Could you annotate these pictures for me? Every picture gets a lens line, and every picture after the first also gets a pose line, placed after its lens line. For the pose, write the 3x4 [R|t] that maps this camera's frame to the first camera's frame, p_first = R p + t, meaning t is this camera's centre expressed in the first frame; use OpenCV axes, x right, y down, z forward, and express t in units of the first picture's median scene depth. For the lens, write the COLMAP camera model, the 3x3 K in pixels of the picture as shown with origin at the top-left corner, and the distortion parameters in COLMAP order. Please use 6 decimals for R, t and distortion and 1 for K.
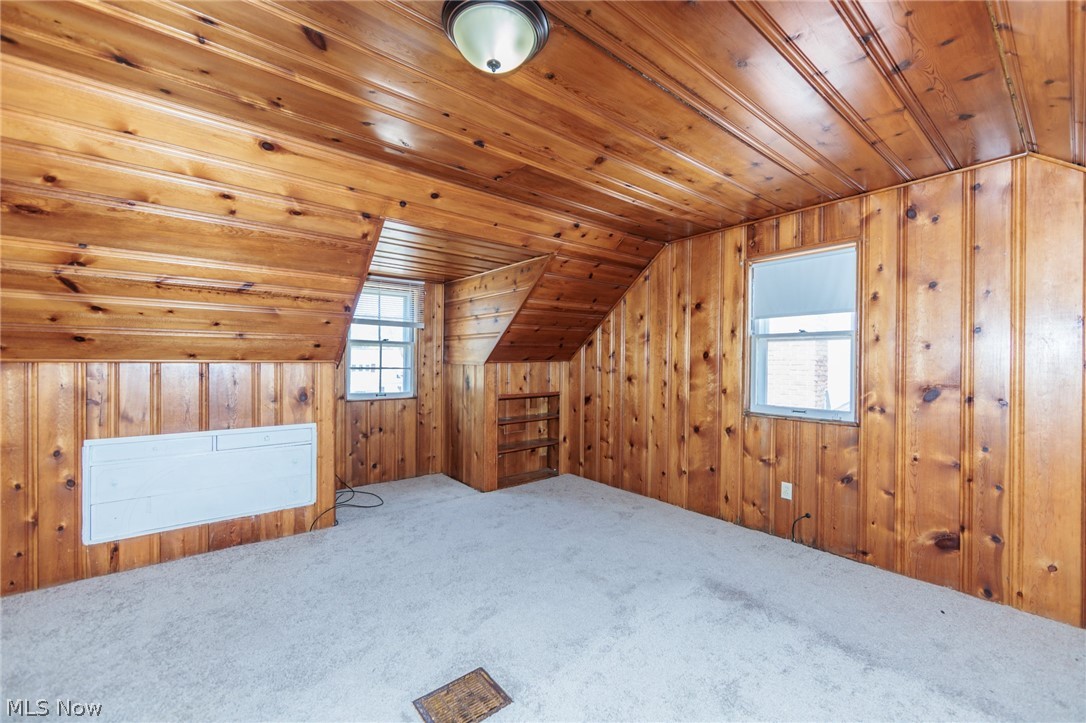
lens RADIAL K [[429.5, 0, 546.2], [0, 429.5, 362.0], [0, 0, 1]] dist [-0.004985, 0.000261]
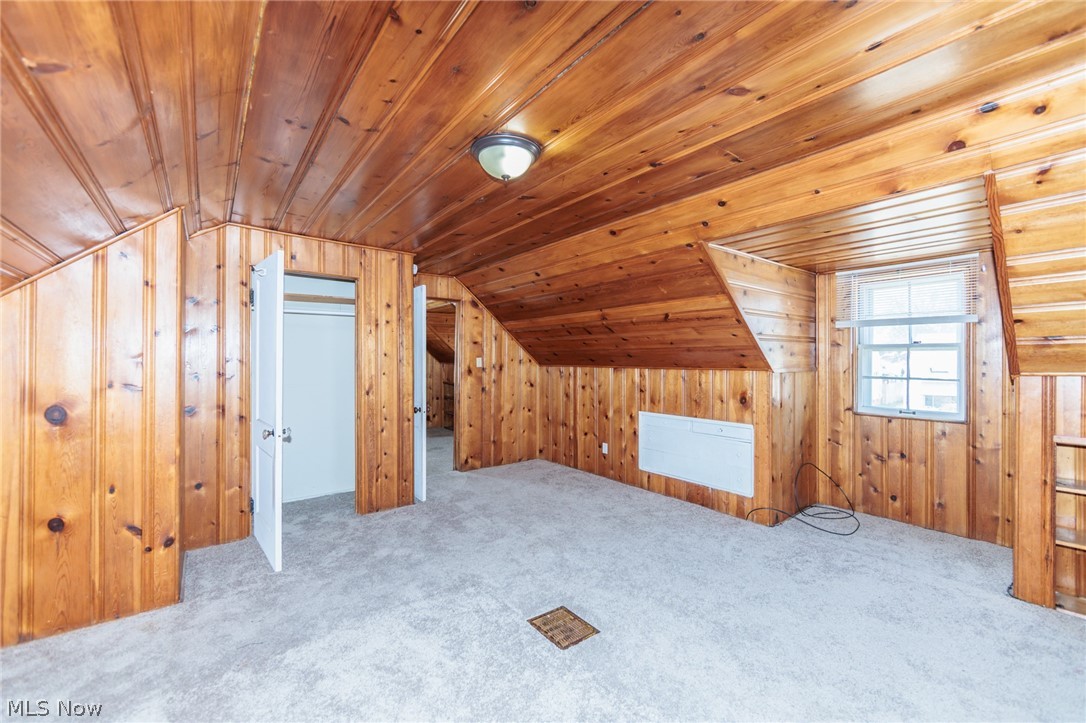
lens RADIAL K [[429.5, 0, 548.5], [0, 429.5, 361.9], [0, 0, 1]] dist [-0.004985, 0.000261]
pose [[-0.011198, -0.002932, -0.999933, 0.571443], [-0.004199, 0.999987, -0.002885, -0.015172], [0.999928, 0.004166, -0.011210, 0.480402]]
